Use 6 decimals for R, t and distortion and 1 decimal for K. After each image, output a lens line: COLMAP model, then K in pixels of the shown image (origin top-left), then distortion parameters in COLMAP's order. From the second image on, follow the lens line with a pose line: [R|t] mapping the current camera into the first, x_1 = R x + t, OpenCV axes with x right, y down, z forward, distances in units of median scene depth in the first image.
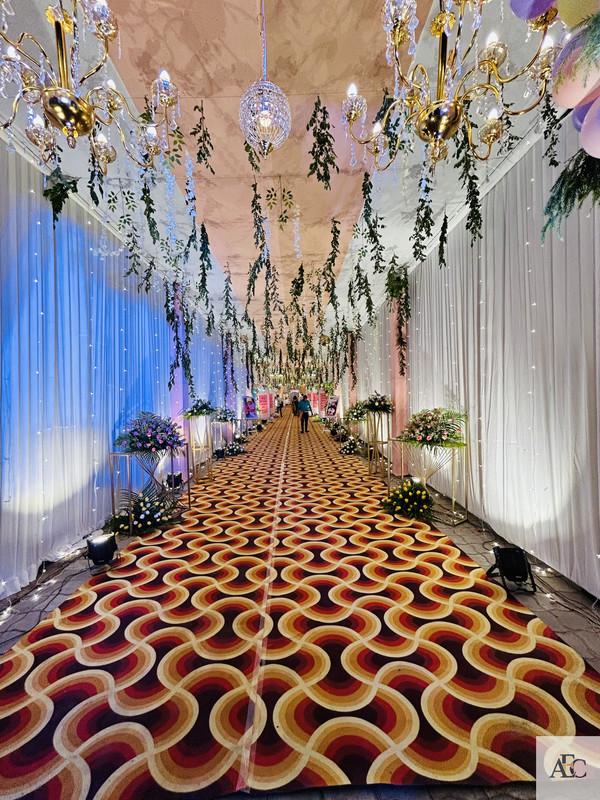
lens RADIAL K [[321.9, 0, 300.0], [0, 321.9, 400.0], [0, 0, 1]] dist [-0.000005, -0.000001]
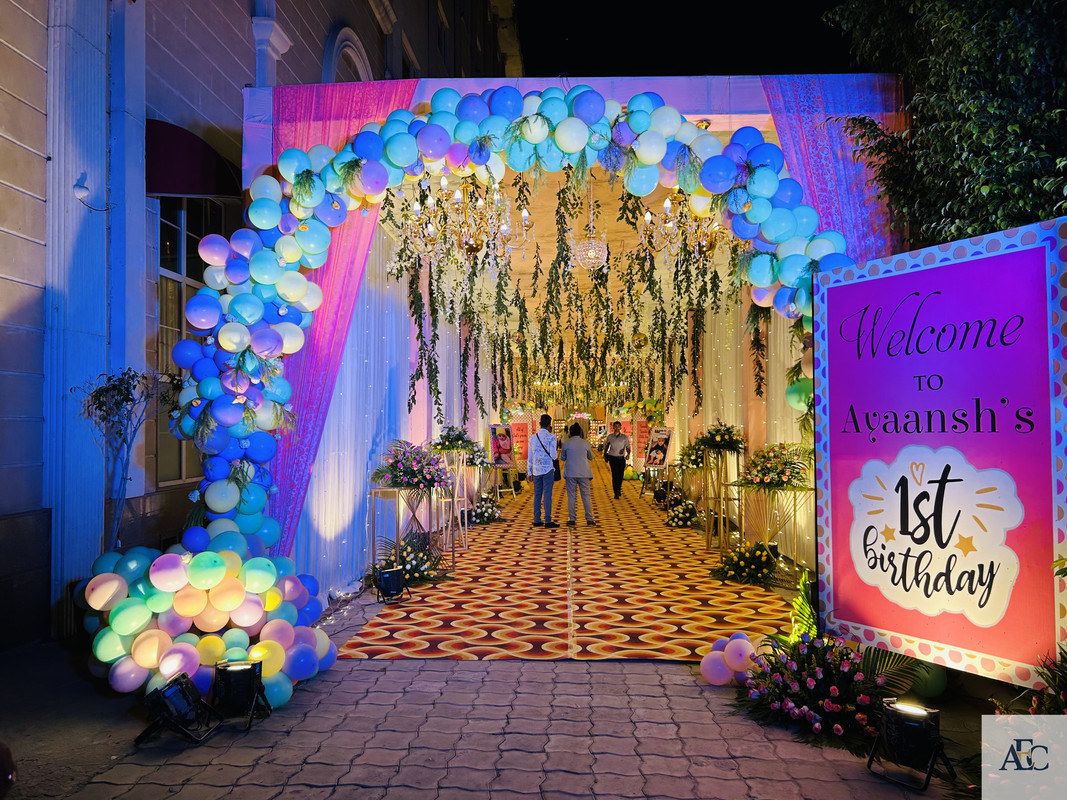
lens RADIAL K [[810.0, 0, 528.4], [0, 810.0, 401.0], [0, 0, 1]] dist [0.064423, -0.077249]
pose [[0.996913, 0.016378, -0.076787, -0.021125], [-0.019857, 0.998800, -0.044765, 0.017512], [0.075962, 0.046151, 0.996042, -0.674820]]
